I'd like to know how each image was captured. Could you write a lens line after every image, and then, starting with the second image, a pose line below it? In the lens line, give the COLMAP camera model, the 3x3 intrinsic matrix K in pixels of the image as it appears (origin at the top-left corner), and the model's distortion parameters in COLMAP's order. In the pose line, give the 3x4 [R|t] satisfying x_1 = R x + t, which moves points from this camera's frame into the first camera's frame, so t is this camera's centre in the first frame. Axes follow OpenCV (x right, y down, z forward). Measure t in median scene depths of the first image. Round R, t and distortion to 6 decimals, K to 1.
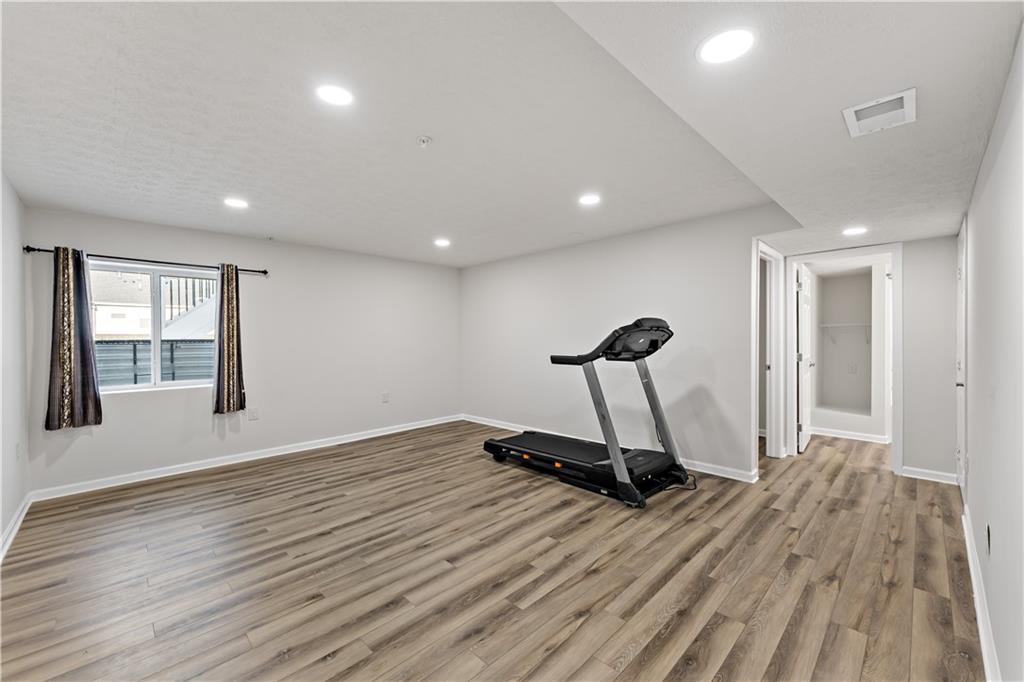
lens RADIAL K [[405.3, 0, 520.4], [0, 405.3, 339.3], [0, 0, 1]] dist [-0.004015, -0.000465]
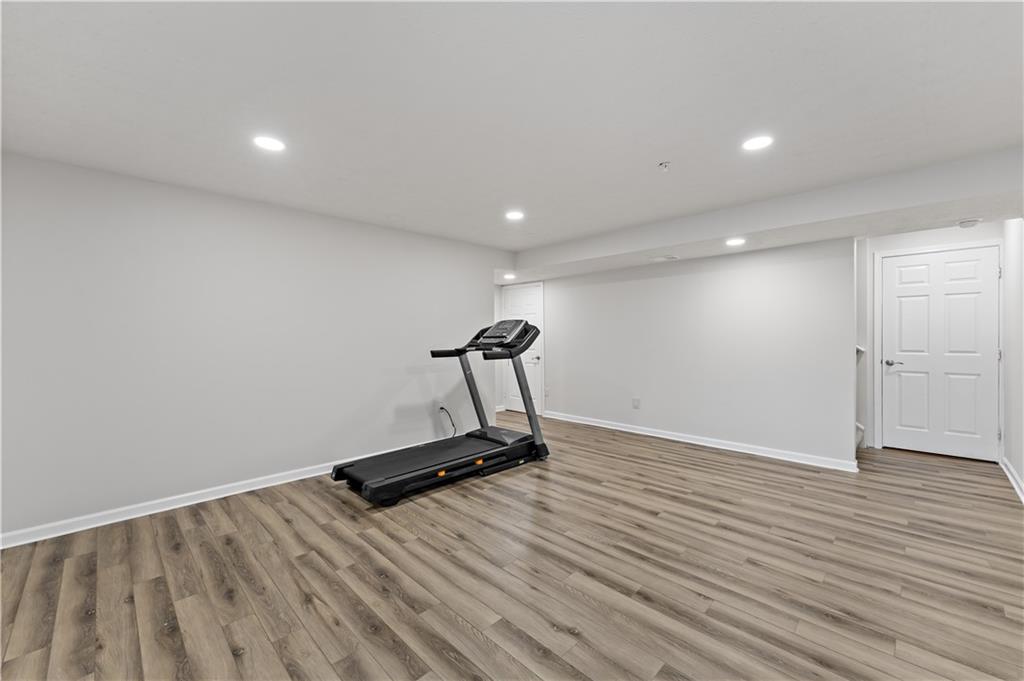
lens RADIAL K [[418.0, 0, 520.2], [0, 418.0, 339.8], [0, 0, 1]] dist [-0.000881, 0.000068]
pose [[-0.004275, 0.000609, 0.999991, -1.003223], [0.010859, 0.999941, -0.000562, 0.022694], [-0.999932, 0.010857, -0.004281, 1.002841]]
